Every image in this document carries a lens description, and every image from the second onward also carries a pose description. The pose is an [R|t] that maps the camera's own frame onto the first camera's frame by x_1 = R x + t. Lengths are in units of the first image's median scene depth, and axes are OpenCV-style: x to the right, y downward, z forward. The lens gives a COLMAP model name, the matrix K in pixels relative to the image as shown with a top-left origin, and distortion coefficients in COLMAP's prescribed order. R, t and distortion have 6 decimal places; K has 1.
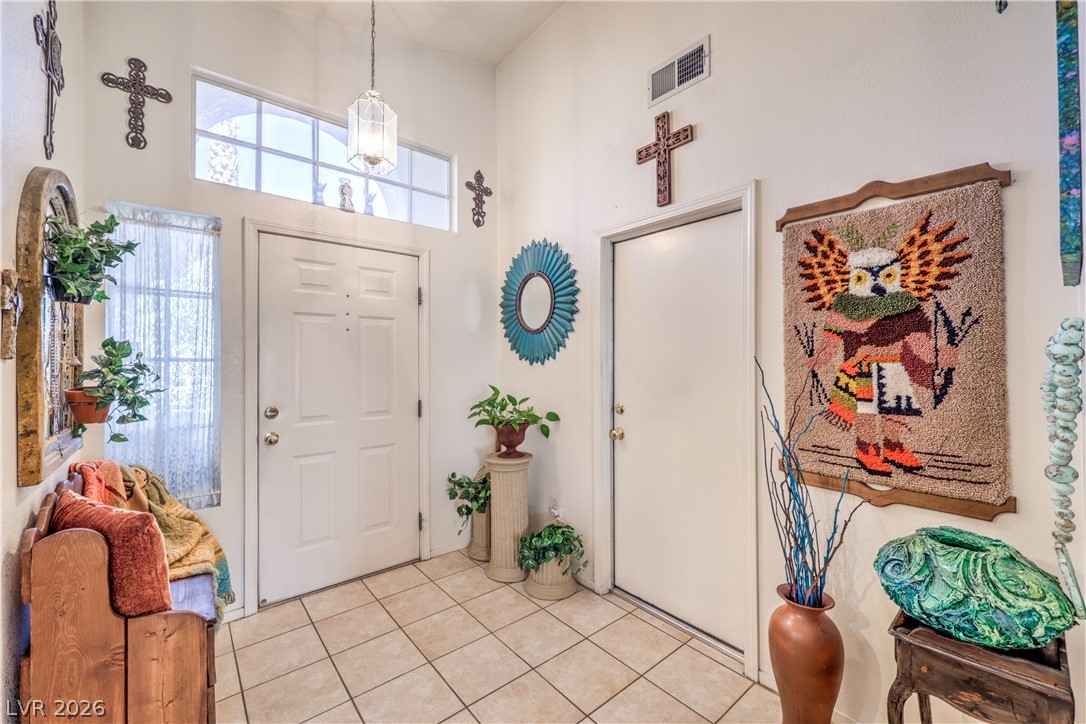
lens RADIAL K [[440.5, 0, 546.7], [0, 440.5, 361.0], [0, 0, 1]] dist [-0.000682, -0.000053]
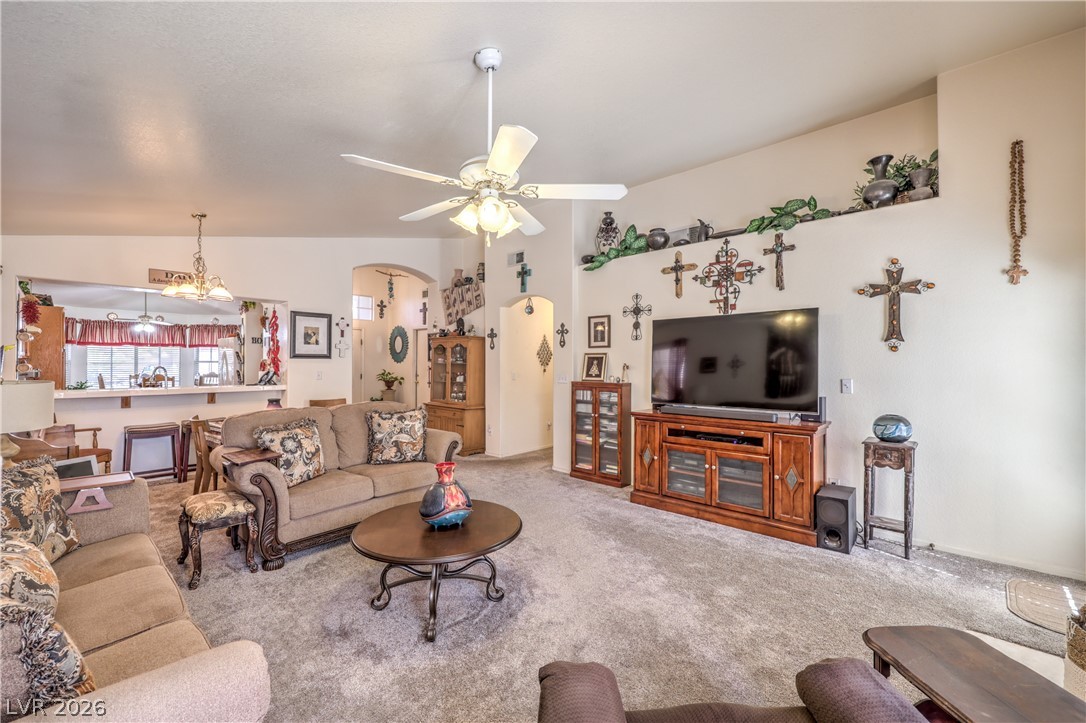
lens RADIAL K [[440.5, 0, 546.7], [0, 440.5, 360.5], [0, 0, 1]] dist [-0.000682, -0.000053]
pose [[0.990237, 0.005883, 0.139268, 0.771687], [-0.005151, 0.999971, -0.005610, 0.000579], [-0.139297, 0.004838, 0.990239, -3.029222]]
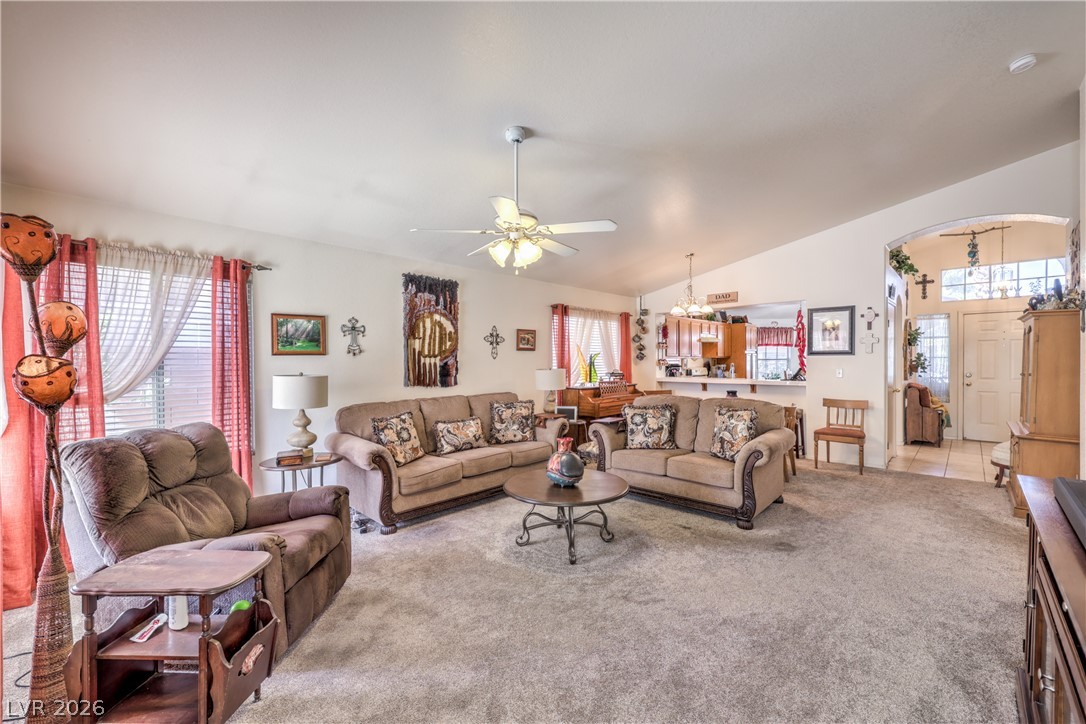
lens RADIAL K [[440.5, 0, 546.7], [0, 440.5, 361.0], [0, 0, 1]] dist [-0.000682, -0.000053]
pose [[0.107860, 0.004145, -0.994157, 2.027943], [0.004364, 0.999980, 0.004643, -0.003853], [0.994156, -0.004840, 0.107840, -2.154964]]
